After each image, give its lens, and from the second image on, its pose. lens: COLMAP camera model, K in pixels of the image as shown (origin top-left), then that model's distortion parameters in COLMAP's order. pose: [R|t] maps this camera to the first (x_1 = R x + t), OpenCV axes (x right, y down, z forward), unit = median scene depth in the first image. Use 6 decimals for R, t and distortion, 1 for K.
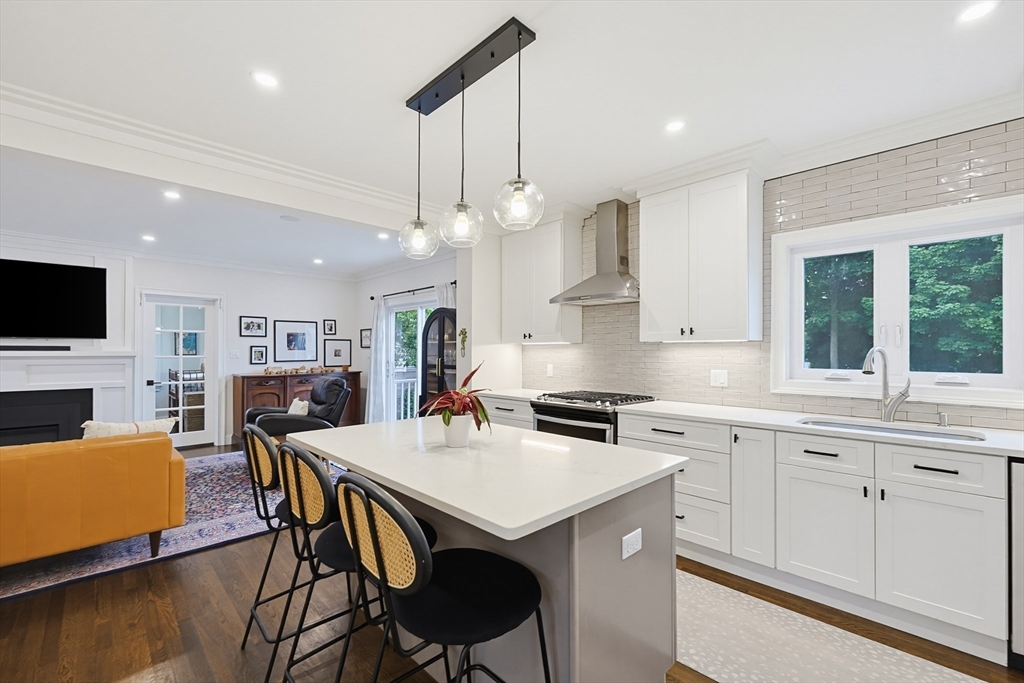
lens RADIAL K [[440.0, 0, 516.4], [0, 440.0, 348.2], [0, 0, 1]] dist [-0.001451, -0.000051]
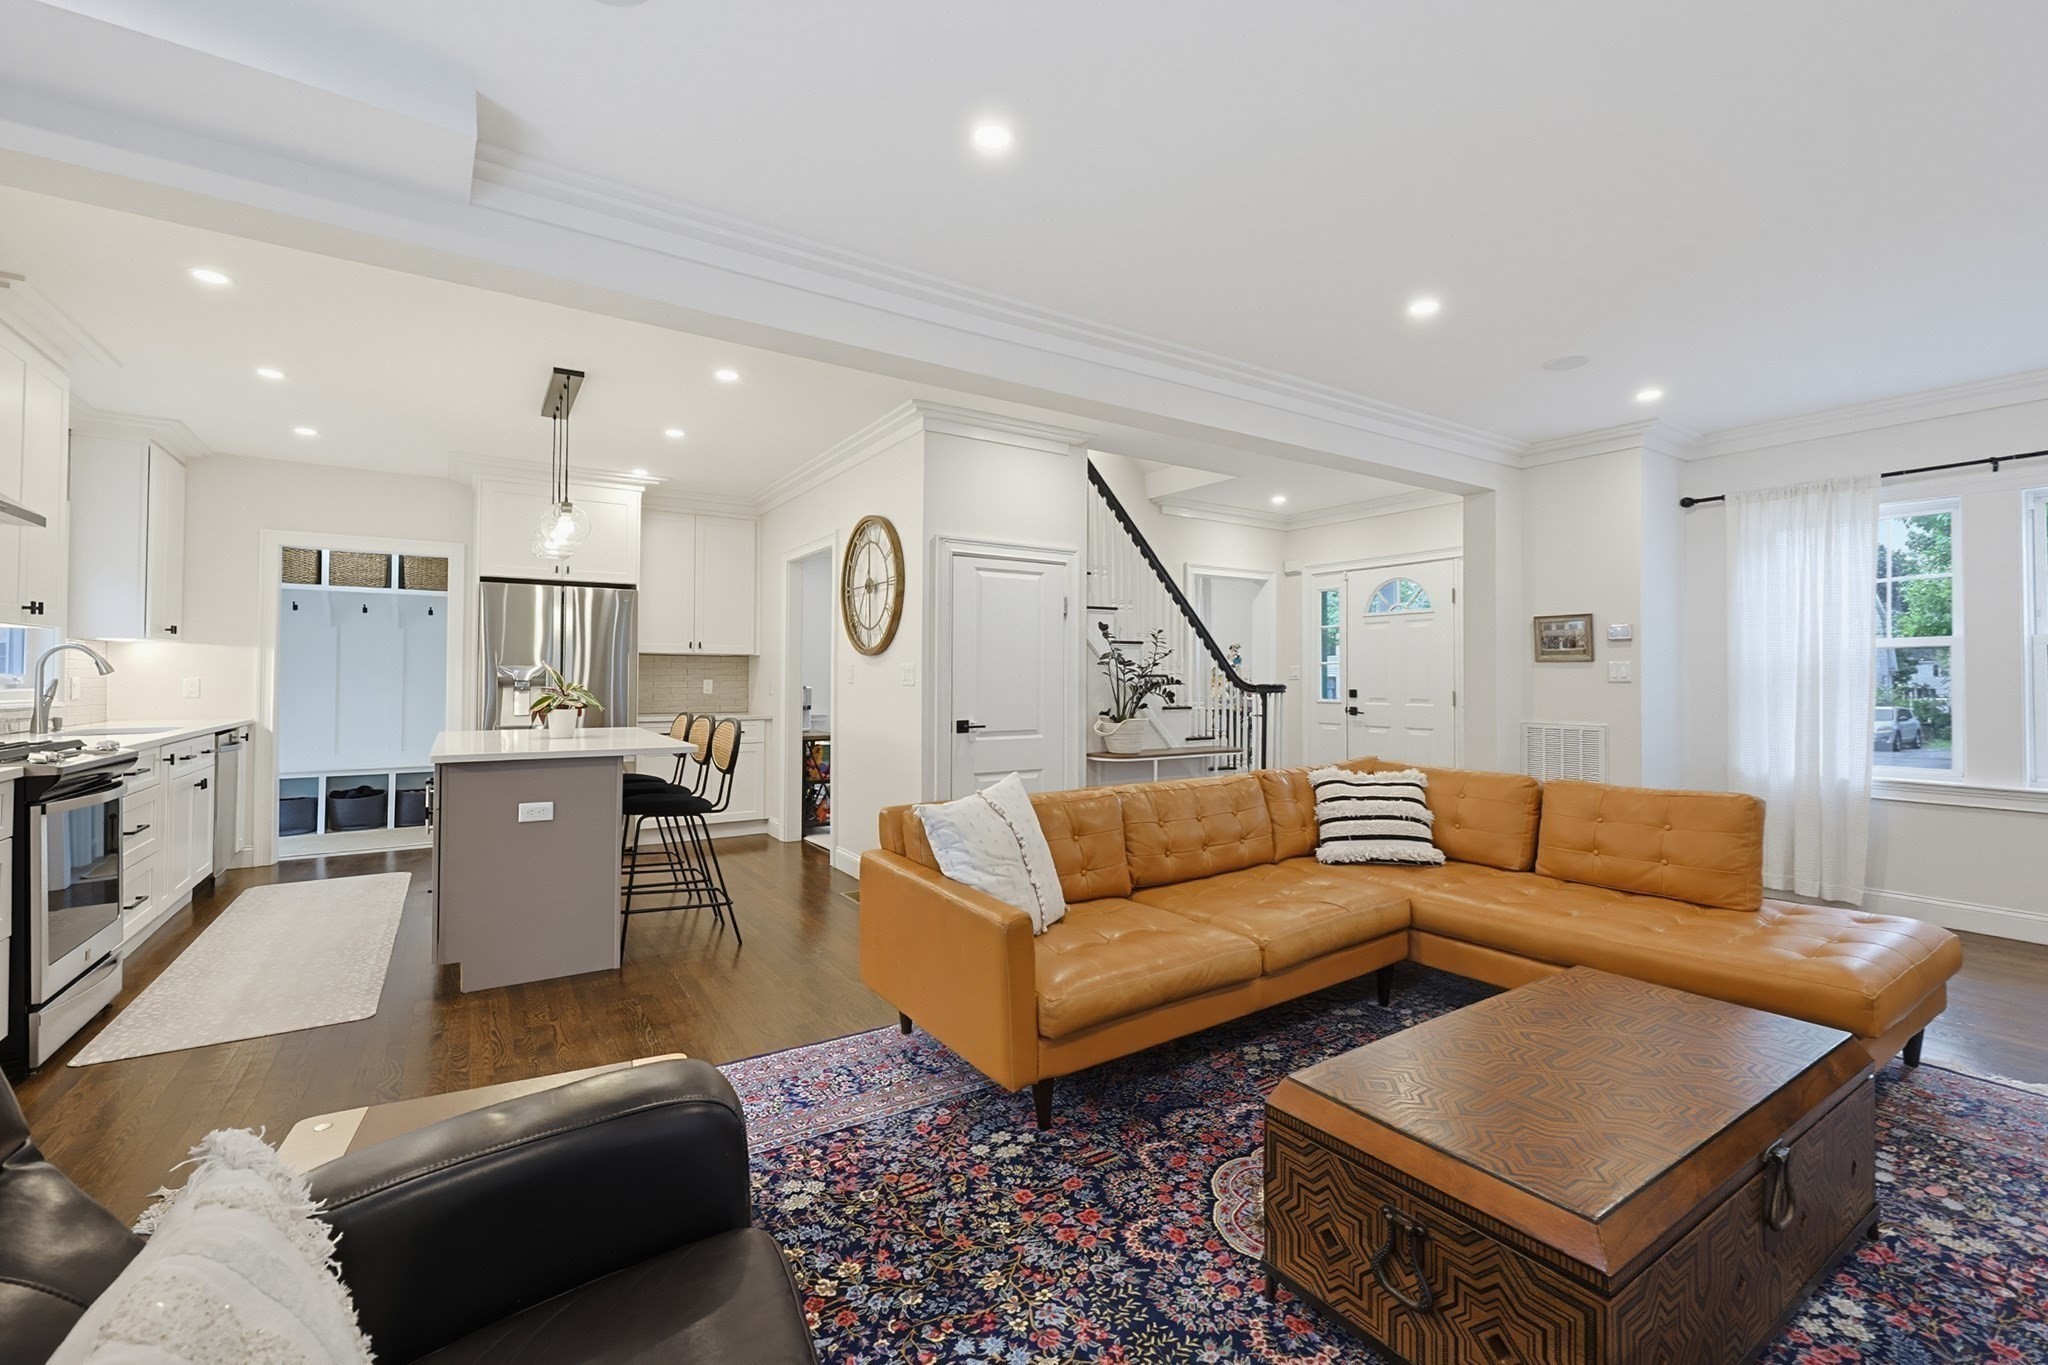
lens RADIAL K [[875.8, 0, 1038.2], [0, 875.8, 660.4], [0, 0, 1]] dist [-0.004279, -0.000028]
pose [[-0.982560, -0.001421, 0.185940, -0.622098], [-0.006787, 0.999578, -0.028228, 0.029822], [-0.185821, -0.028998, -0.982156, 1.066717]]
